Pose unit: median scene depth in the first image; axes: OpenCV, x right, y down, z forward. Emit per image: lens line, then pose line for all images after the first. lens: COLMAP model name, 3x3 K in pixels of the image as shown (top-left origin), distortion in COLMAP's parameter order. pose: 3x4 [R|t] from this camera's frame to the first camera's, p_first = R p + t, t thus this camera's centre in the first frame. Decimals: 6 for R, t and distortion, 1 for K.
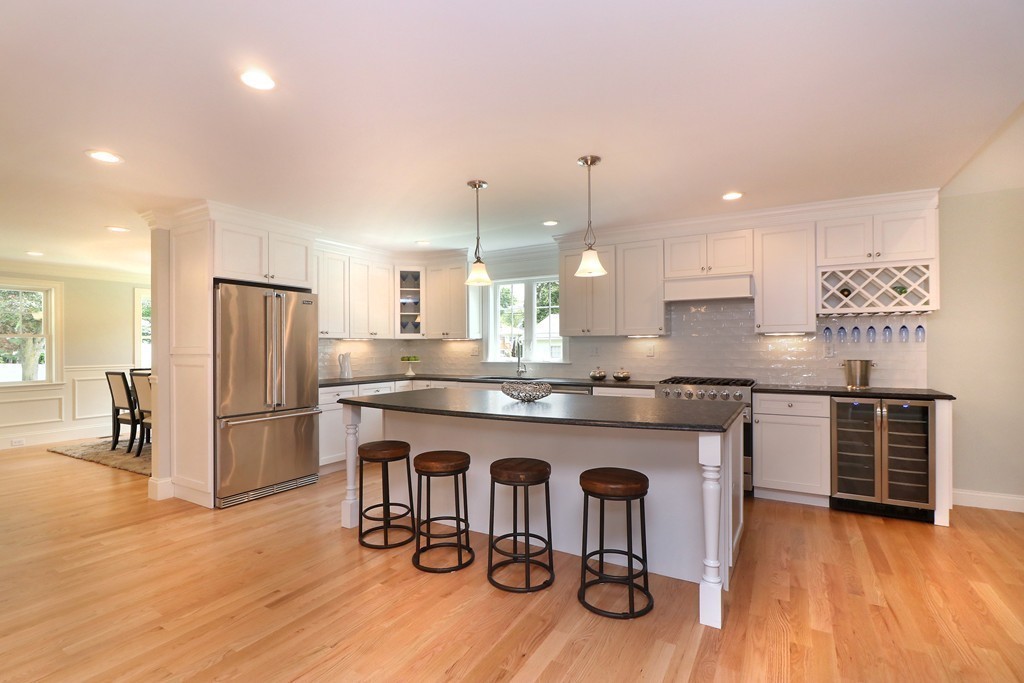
lens RADIAL K [[483.9, 0, 510.2], [0, 483.9, 345.5], [0, 0, 1]] dist [-0.010686, 0.001269]
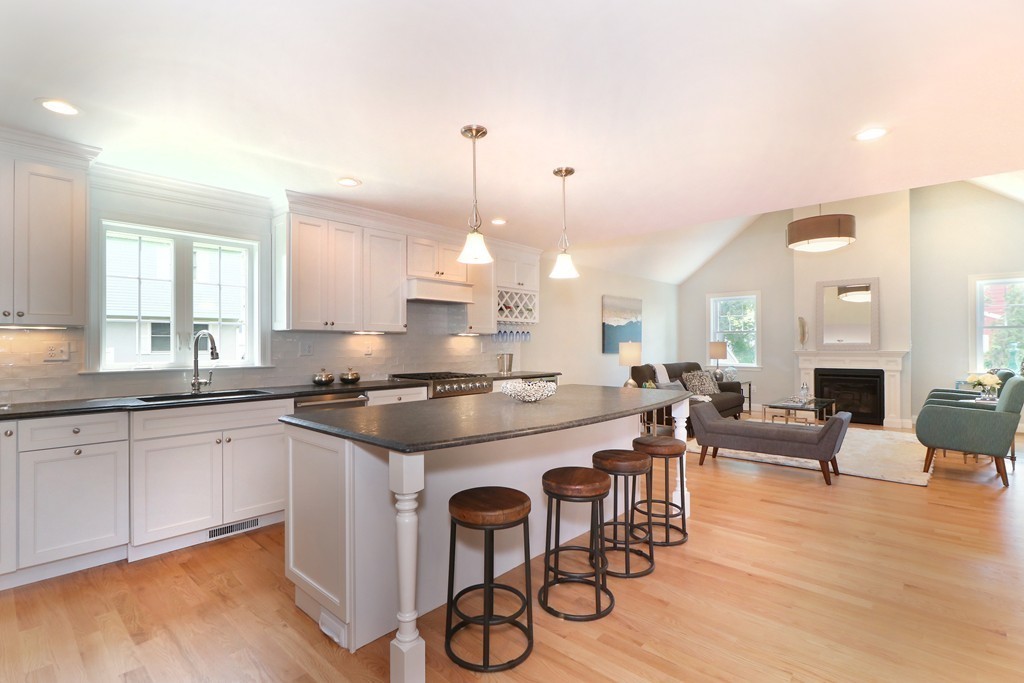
lens RADIAL K [[483.9, 0, 508.2], [0, 483.9, 342.1], [0, 0, 1]] dist [-0.010686, 0.001269]
pose [[0.199529, 0.006117, 0.979873, -0.676792], [-0.005713, 0.999971, -0.005079, 0.002131], [-0.979875, -0.004584, 0.199558, 0.661389]]
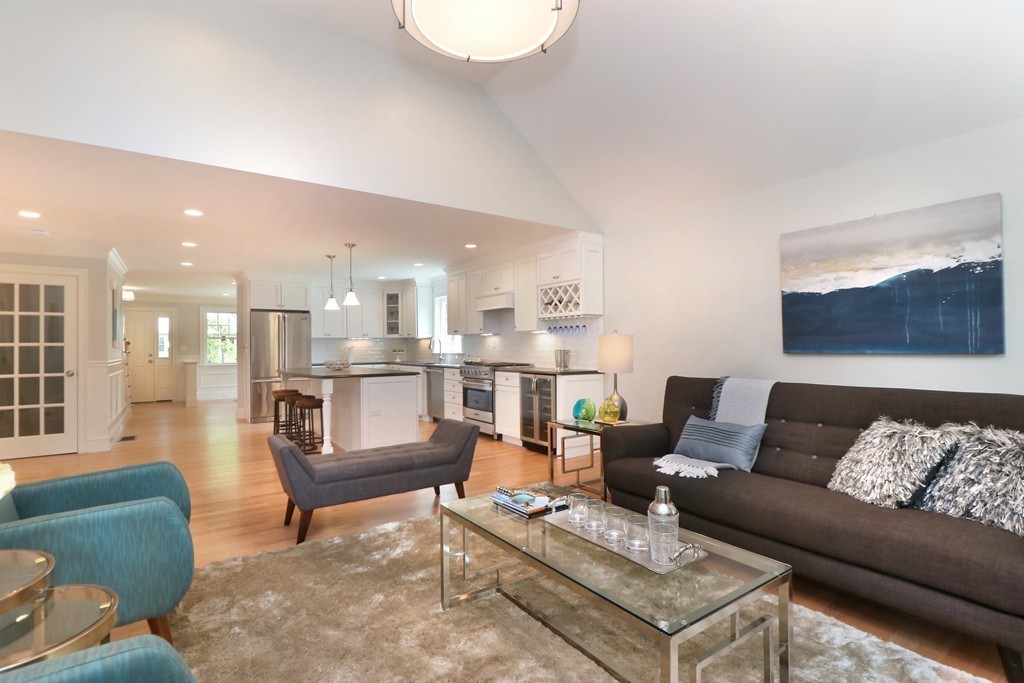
lens RADIAL K [[483.9, 0, 506.3], [0, 483.9, 341.6], [0, 0, 1]] dist [-0.010686, 0.001269]
pose [[0.909240, -0.008788, -0.416179, 1.108745], [0.008650, 0.999960, -0.002217, 0.007612], [0.416182, -0.001584, 0.909280, -0.360394]]
